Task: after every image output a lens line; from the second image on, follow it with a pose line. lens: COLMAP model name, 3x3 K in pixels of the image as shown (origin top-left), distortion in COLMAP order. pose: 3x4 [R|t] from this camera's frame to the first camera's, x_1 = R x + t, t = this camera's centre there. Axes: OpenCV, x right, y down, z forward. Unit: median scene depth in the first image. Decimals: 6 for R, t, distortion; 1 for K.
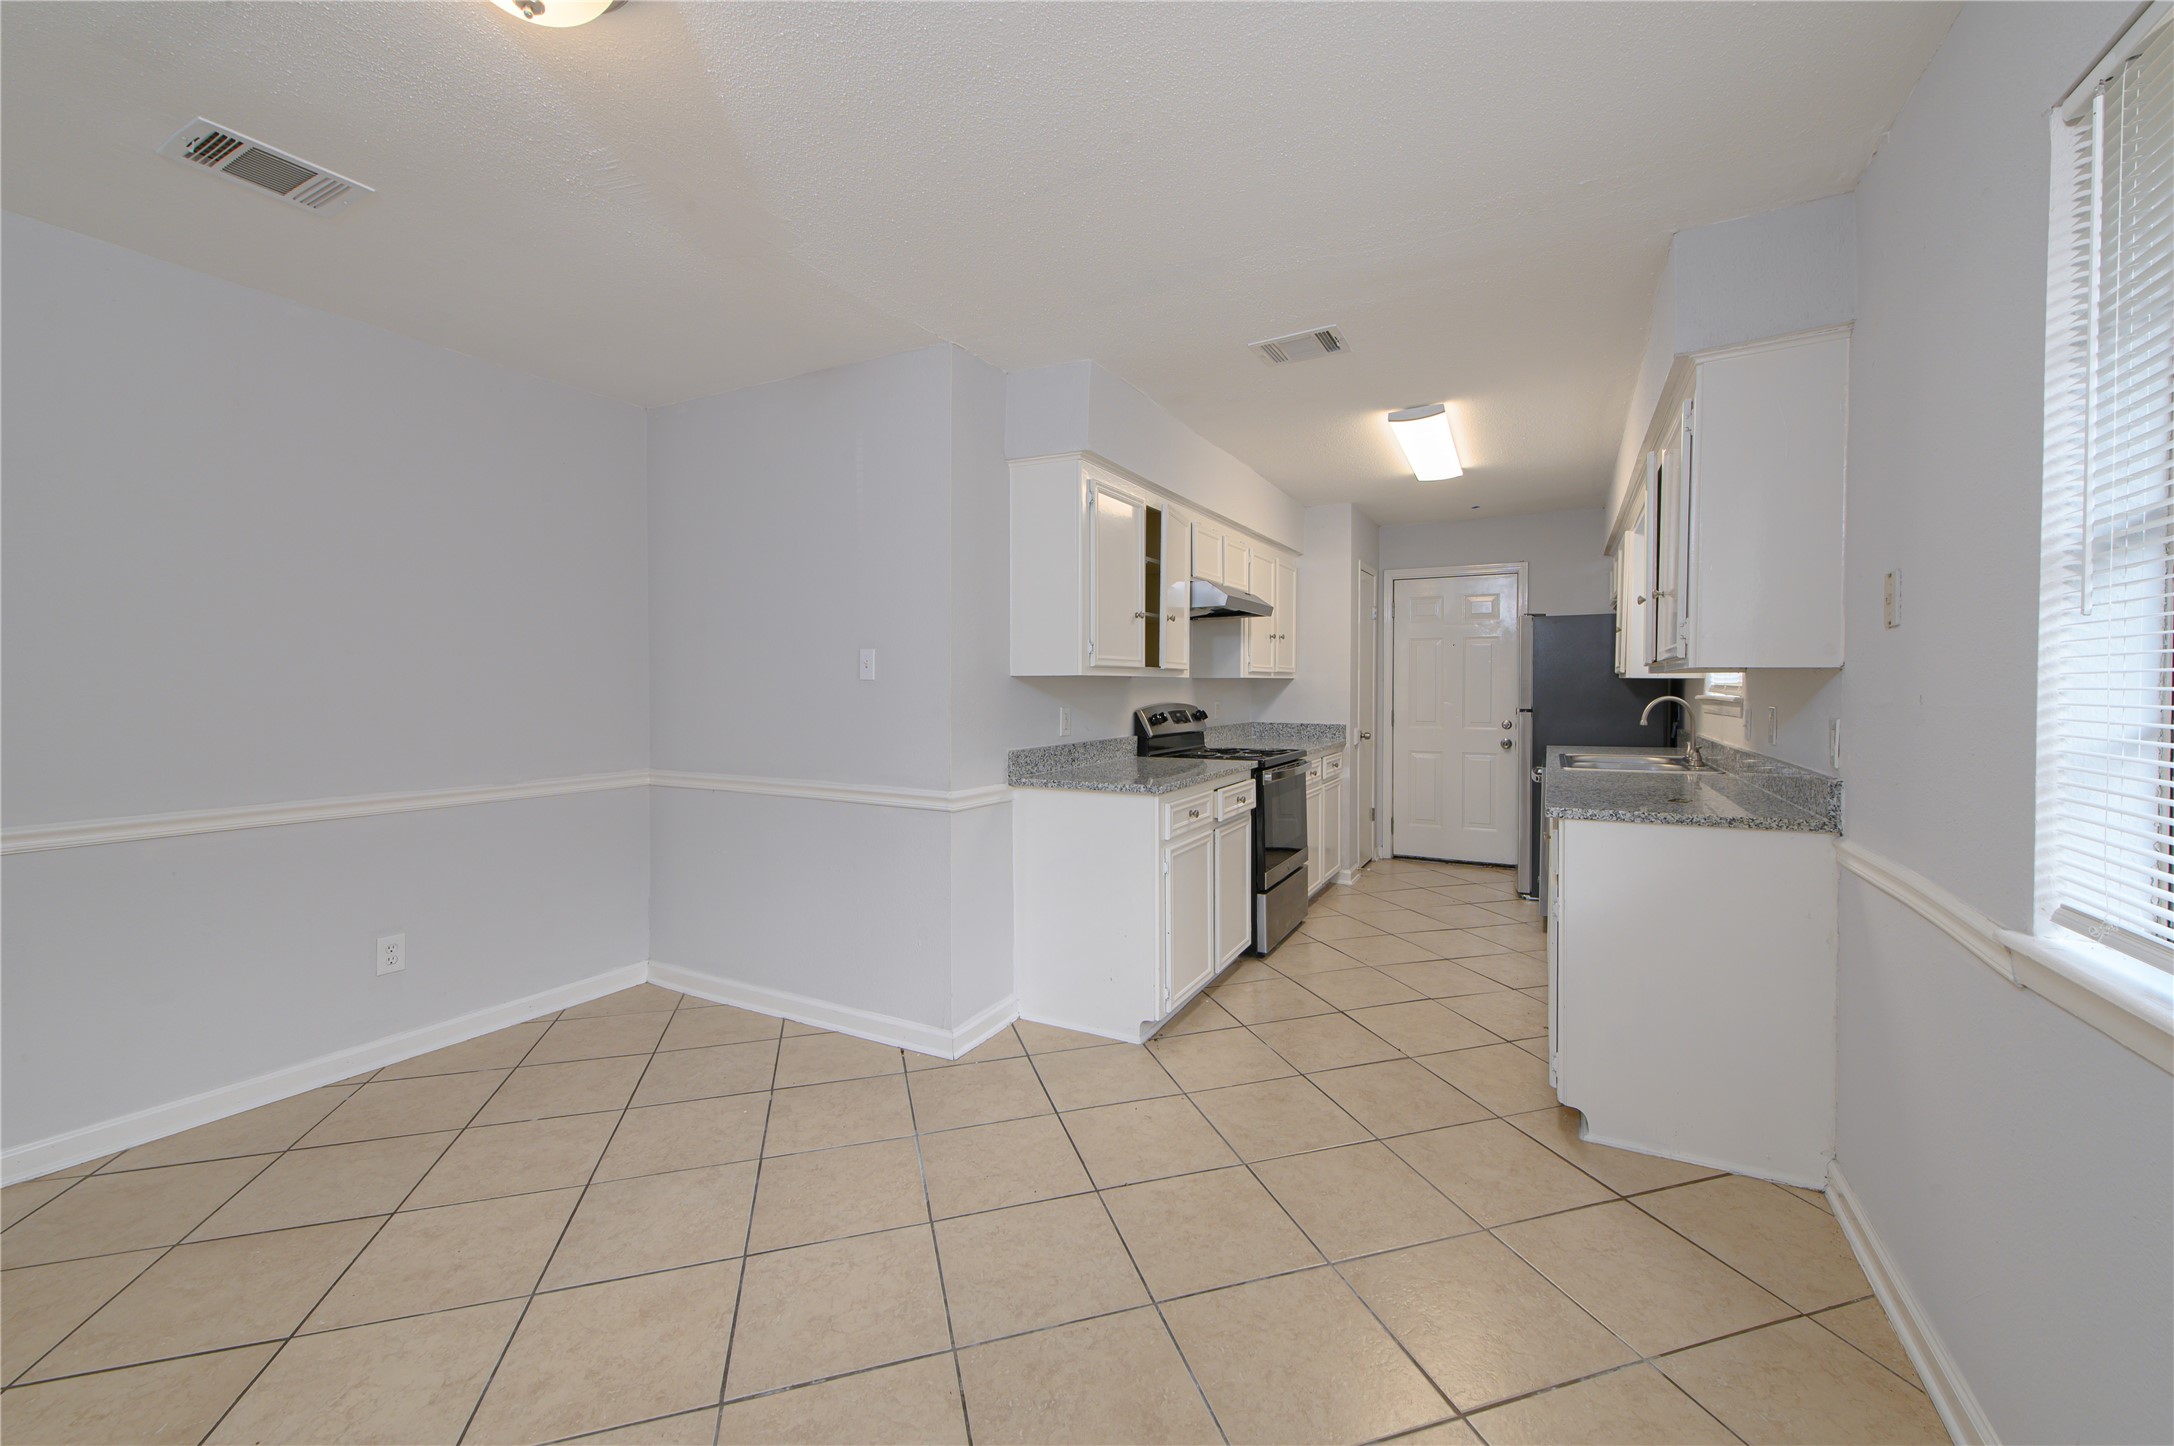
lens RADIAL K [[864.0, 0, 1087.0], [0, 864.0, 723.0], [0, 0, 1]] dist [-0.000141, 0.000003]
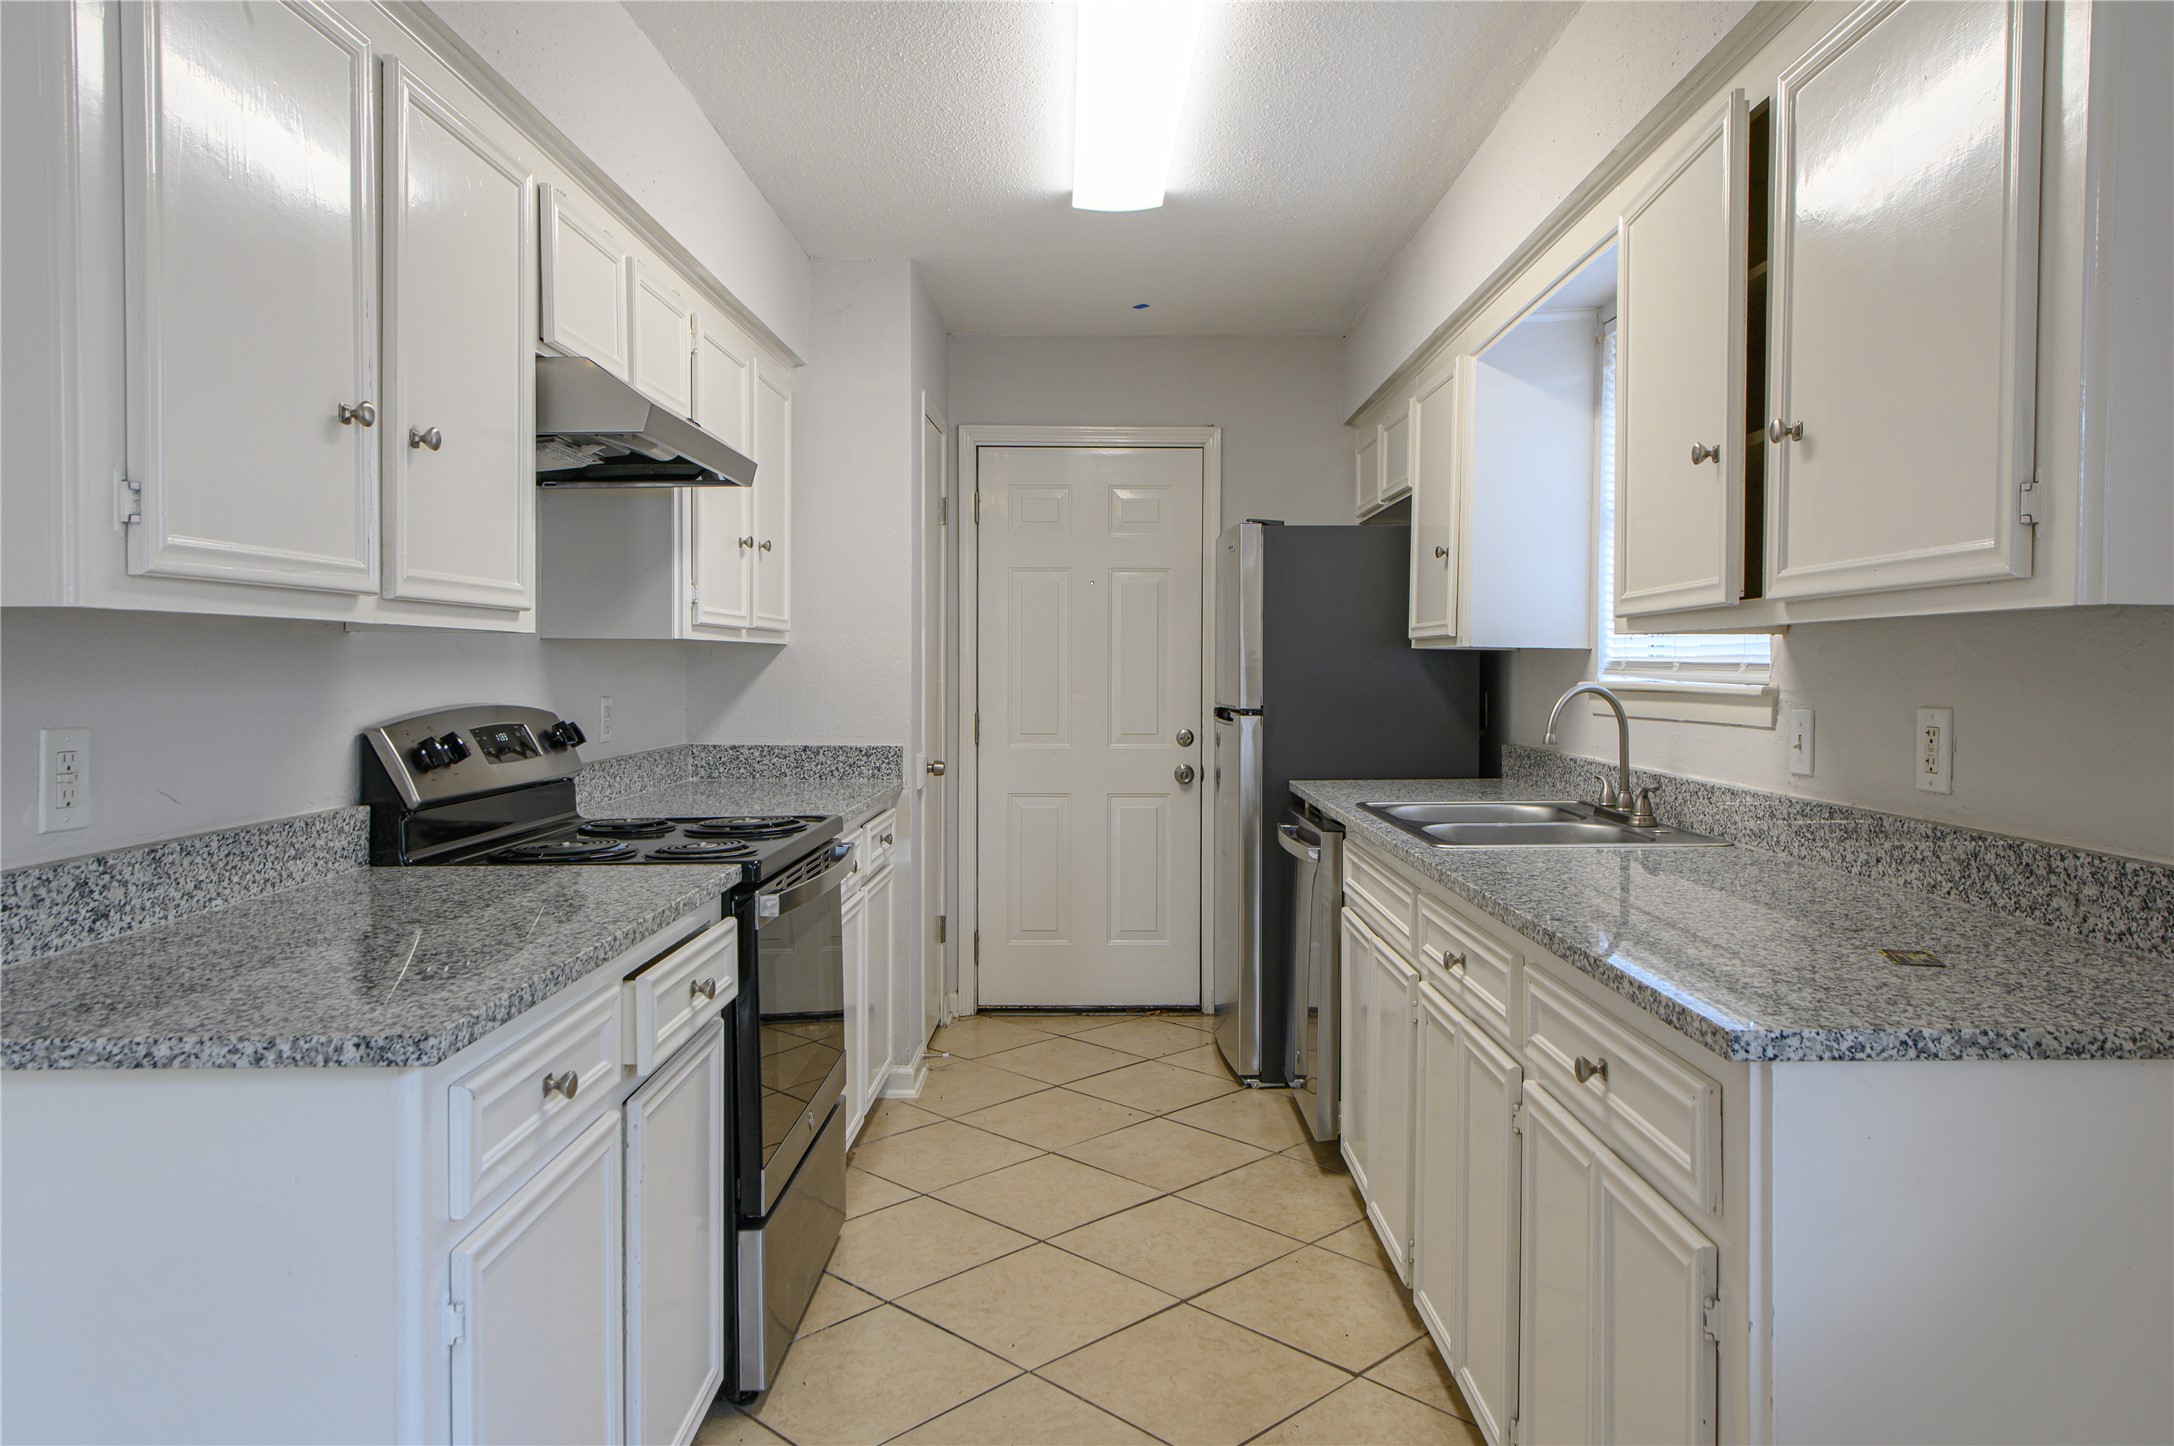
lens RADIAL K [[1378.5, 0, 1096.8], [0, 1378.5, 673.4], [0, 0, 1]] dist [0.001942, -0.000569]
pose [[0.871987, 0.001115, 0.489527, 0.039481], [0.016896, 0.999333, -0.032374, -0.013138], [-0.489237, 0.036501, 0.871387, 0.367199]]
